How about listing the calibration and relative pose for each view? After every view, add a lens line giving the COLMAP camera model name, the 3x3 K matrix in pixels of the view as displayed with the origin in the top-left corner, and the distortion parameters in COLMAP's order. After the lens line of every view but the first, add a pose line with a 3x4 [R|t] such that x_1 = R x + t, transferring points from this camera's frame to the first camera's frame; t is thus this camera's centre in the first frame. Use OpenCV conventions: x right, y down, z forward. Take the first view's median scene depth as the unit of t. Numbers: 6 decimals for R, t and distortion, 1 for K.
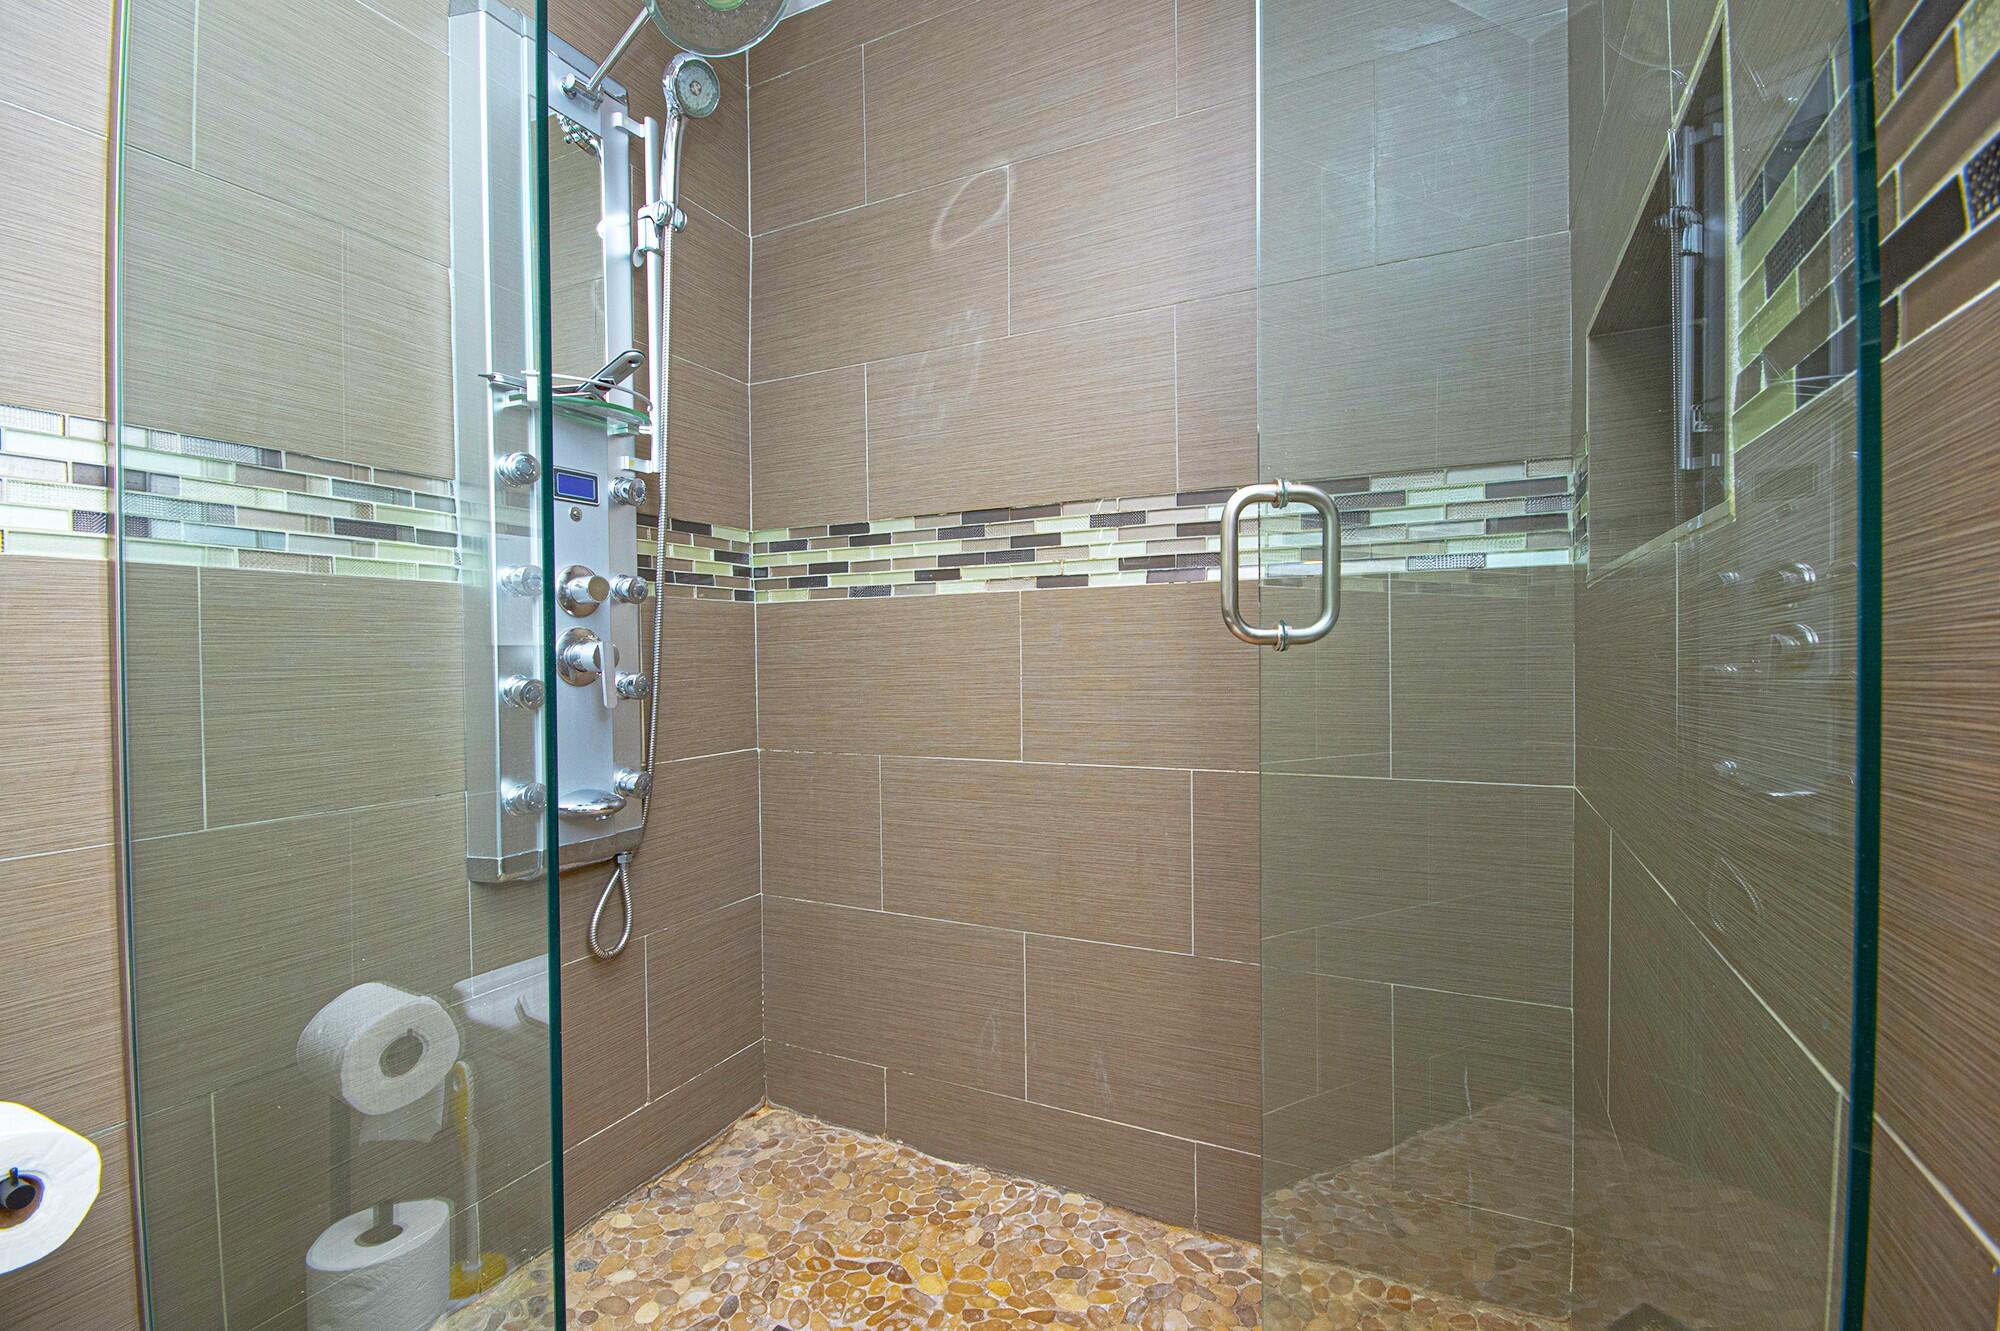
lens RADIAL K [[894.8, 0, 1000.0], [0, 894.8, 665.5], [0, 0, 1]] dist [0.023607, -0.010506]
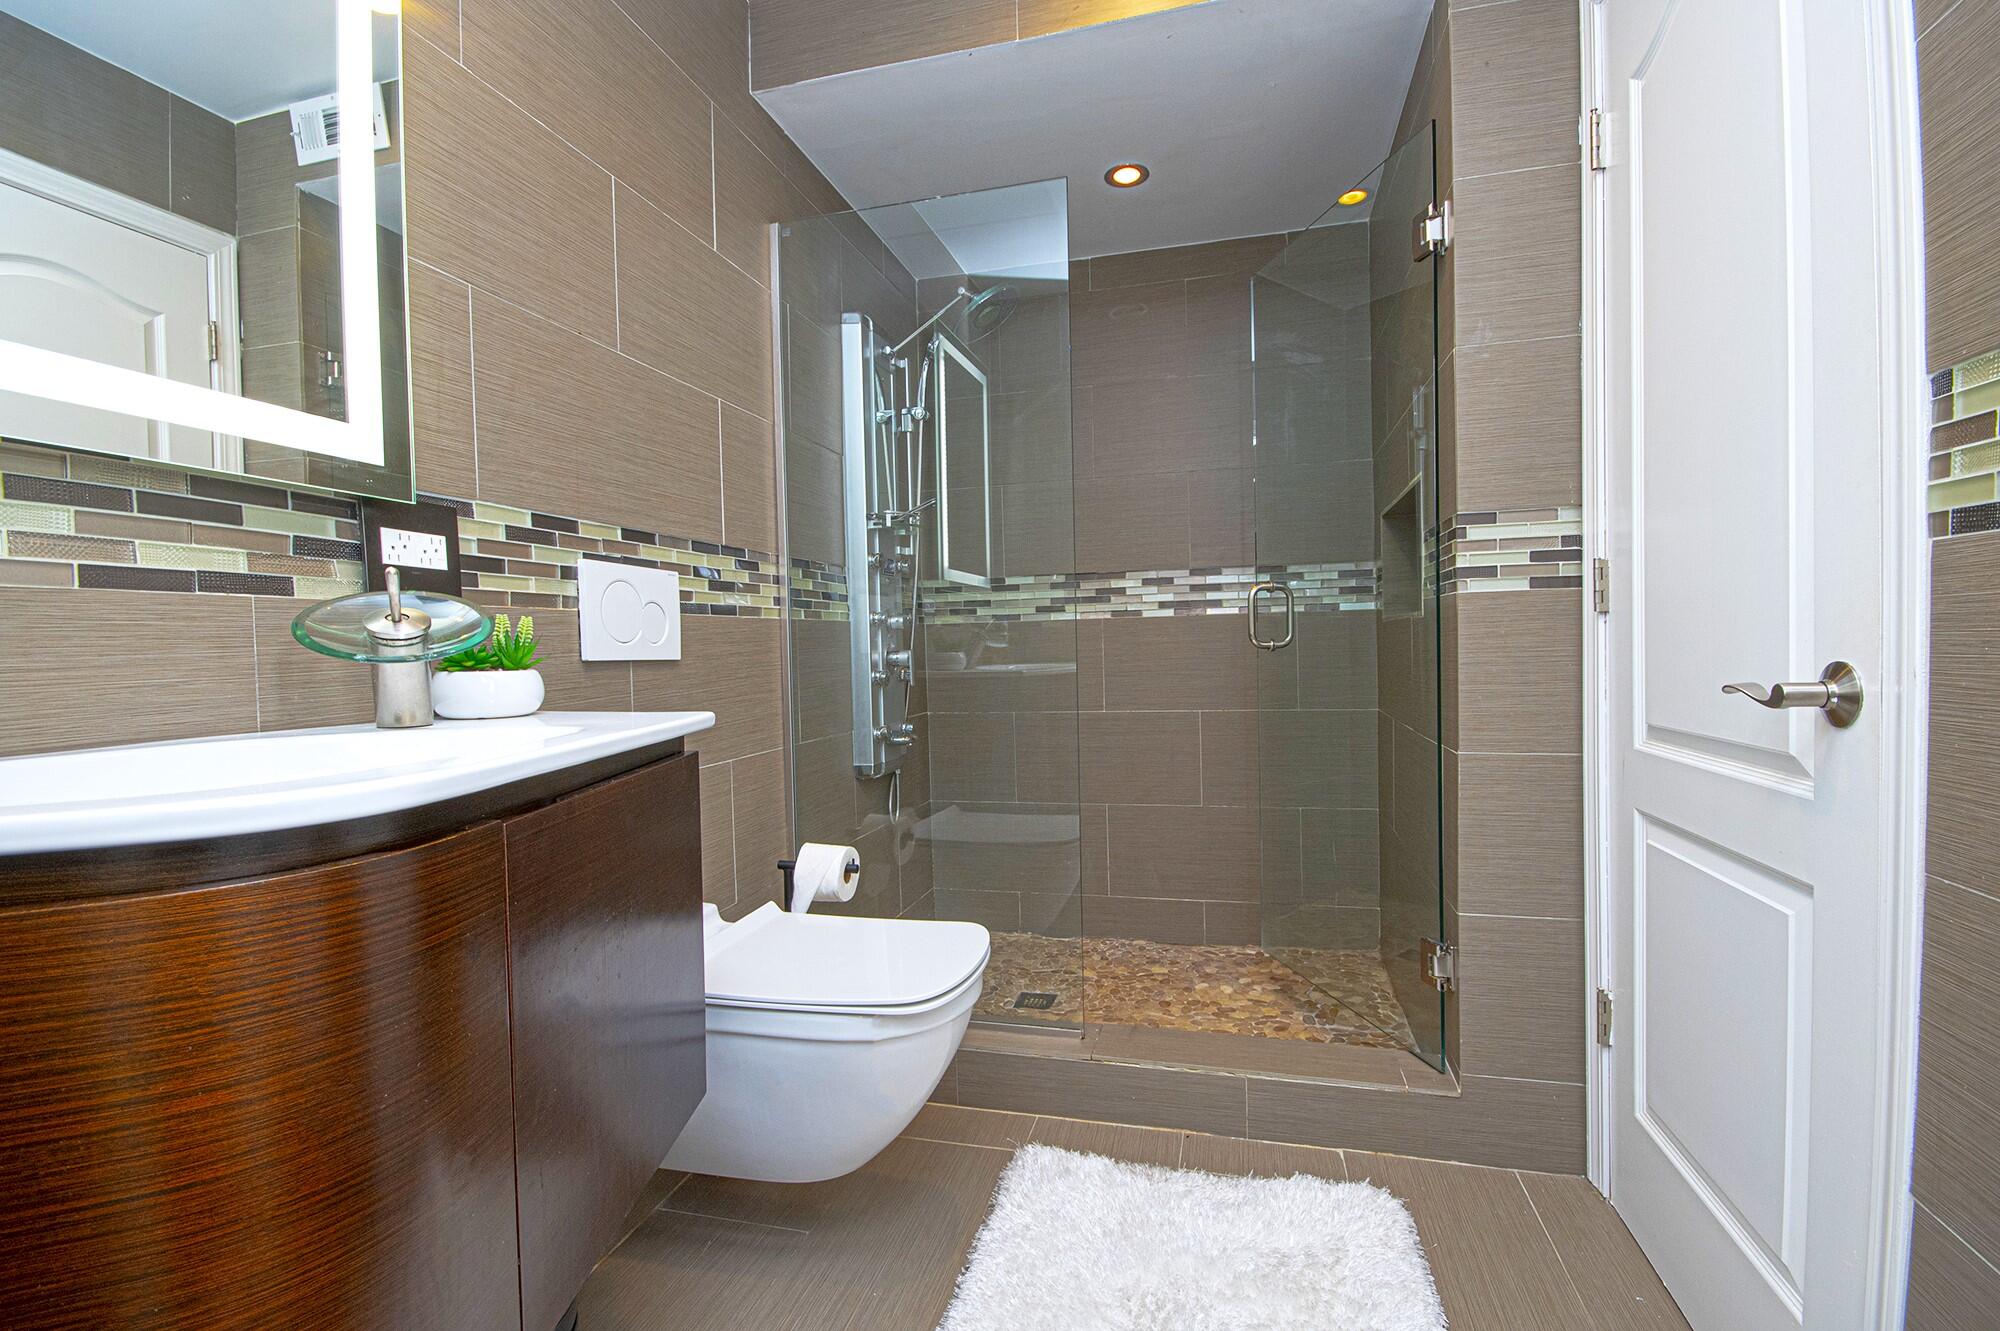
lens RADIAL K [[875.6, 0, 1016.5], [0, 875.6, 666.5], [0, 0, 1]] dist [0.014168, -0.014707]
pose [[0.979754, -0.018956, 0.199307, -0.652347], [0.017225, 0.999797, 0.010417, -0.009045], [-0.199464, -0.006774, 0.979882, -0.923542]]
